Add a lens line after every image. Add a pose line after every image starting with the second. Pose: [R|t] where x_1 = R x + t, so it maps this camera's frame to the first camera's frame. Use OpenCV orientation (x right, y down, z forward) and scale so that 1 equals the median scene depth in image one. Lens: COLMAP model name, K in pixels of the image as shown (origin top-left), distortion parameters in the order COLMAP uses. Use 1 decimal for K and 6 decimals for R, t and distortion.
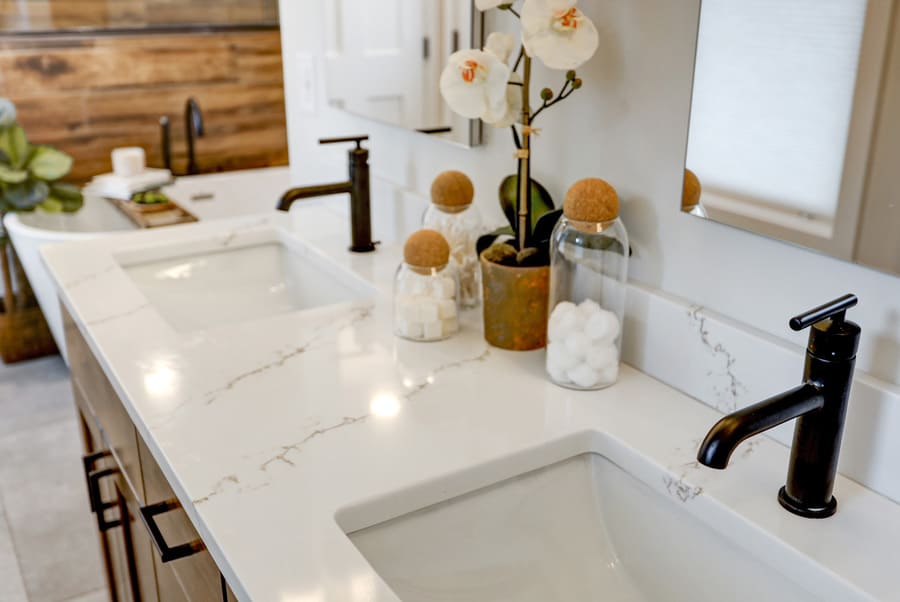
lens RADIAL K [[855.1, 0, 442.4], [0, 855.1, 300.0], [0, 0, 1]] dist [0.001041, 0.000000]
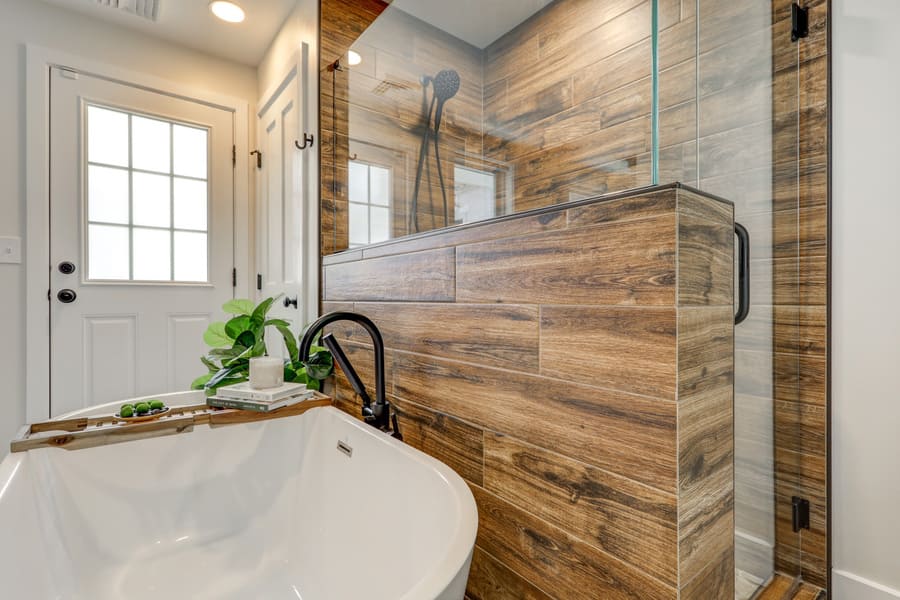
lens RADIAL K [[425.4, 0, 450.1], [0, 425.4, 299.2], [0, 0, 1]] dist [-0.000905, 0.000410]
pose [[0.100899, -0.003238, -0.994891, 0.082274], [-0.353766, 0.934524, -0.038919, -0.257843], [0.929876, 0.355885, 0.093147, 1.022957]]
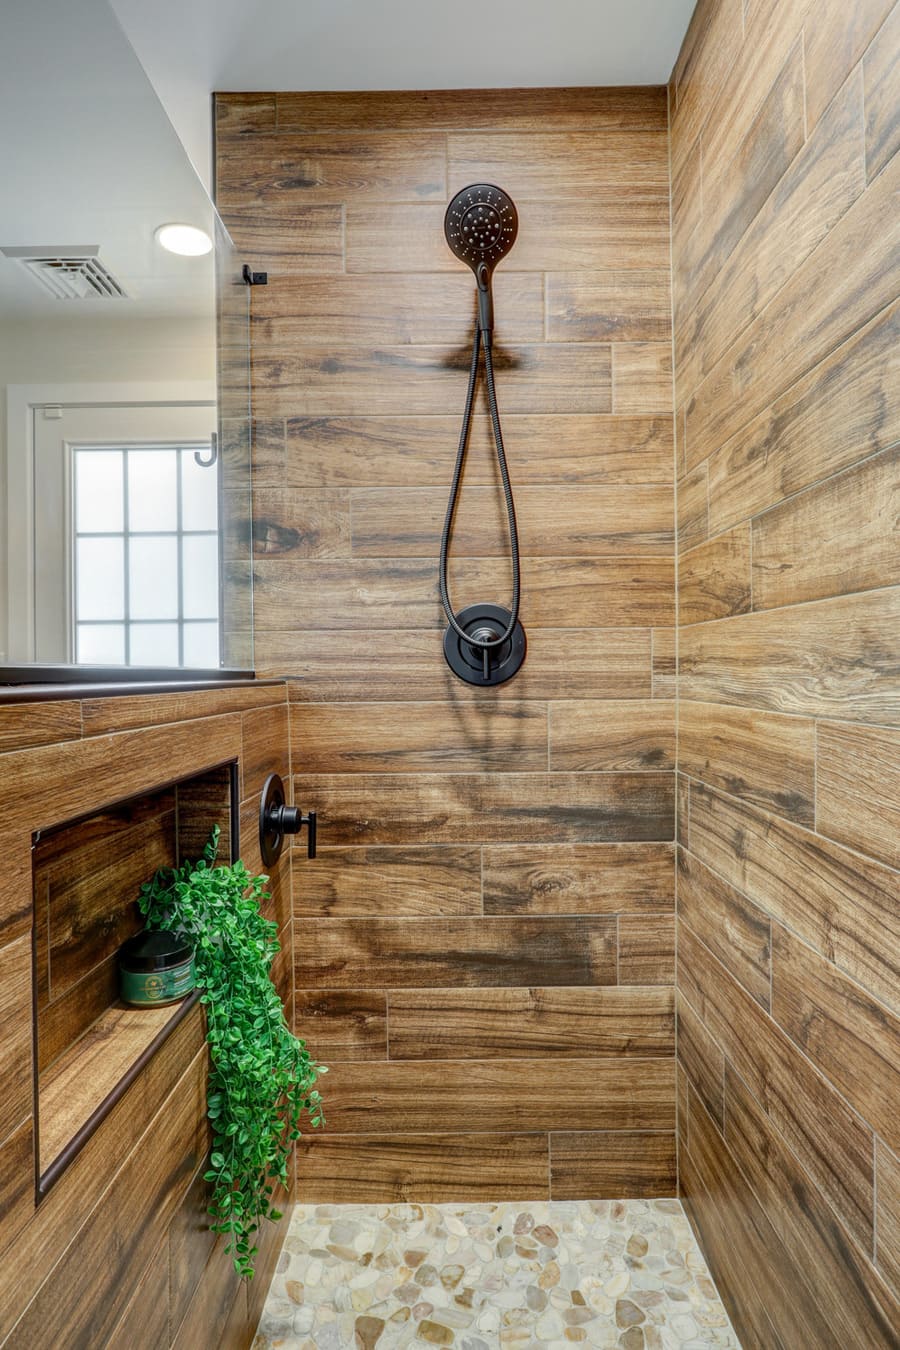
lens RADIAL K [[768.9, 0, 448.1], [0, 768.9, 664.2], [0, 0, 1]] dist [-0.004536, -0.000041]
pose [[-0.538793, -0.002564, -0.842434, -0.156556], [-0.286500, 0.940948, 0.180372, -0.411168], [0.792225, 0.338541, -0.507711, 1.252500]]
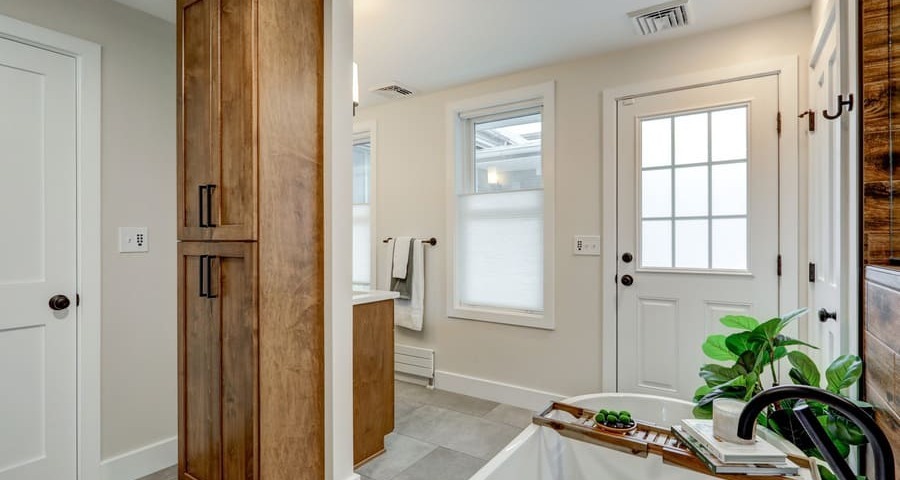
lens RADIAL K [[433.3, 0, 451.6], [0, 433.3, 240.6], [0, 0, 1]] dist [-0.005822, -0.000005]
pose [[-0.913155, -0.002497, -0.407605, 0.019693], [-0.147617, 0.934128, 0.324983, -0.366700], [0.379944, 0.356929, -0.853372, 1.084949]]
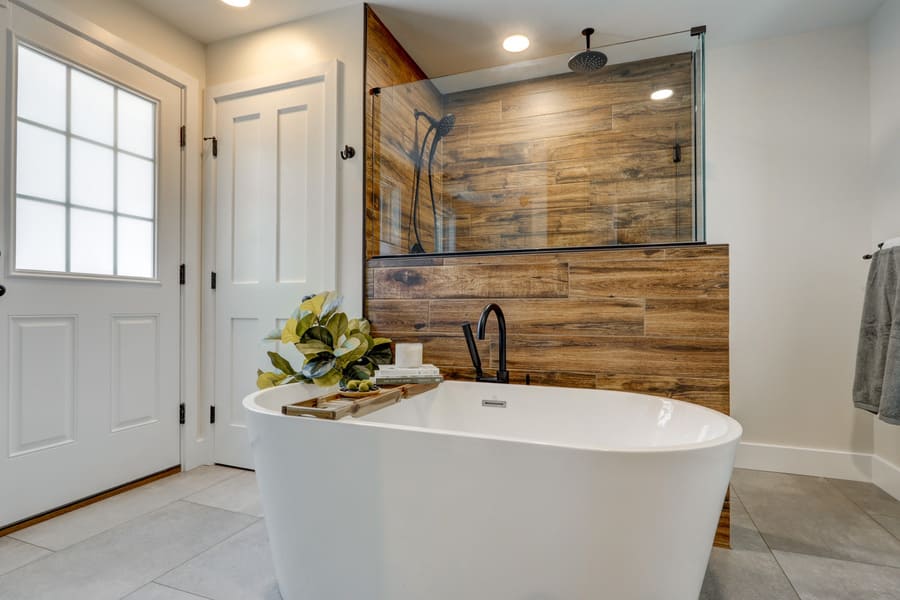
lens RADIAL K [[458.3, 0, 458.7], [0, 458.3, 298.5], [0, 0, 1]] dist [-0.007135, 0.003878]
pose [[0.610289, -0.036061, -0.791358, 0.104904], [-0.281974, 0.923649, -0.259545, -0.088640], [0.740296, 0.381540, 0.553524, 0.655665]]
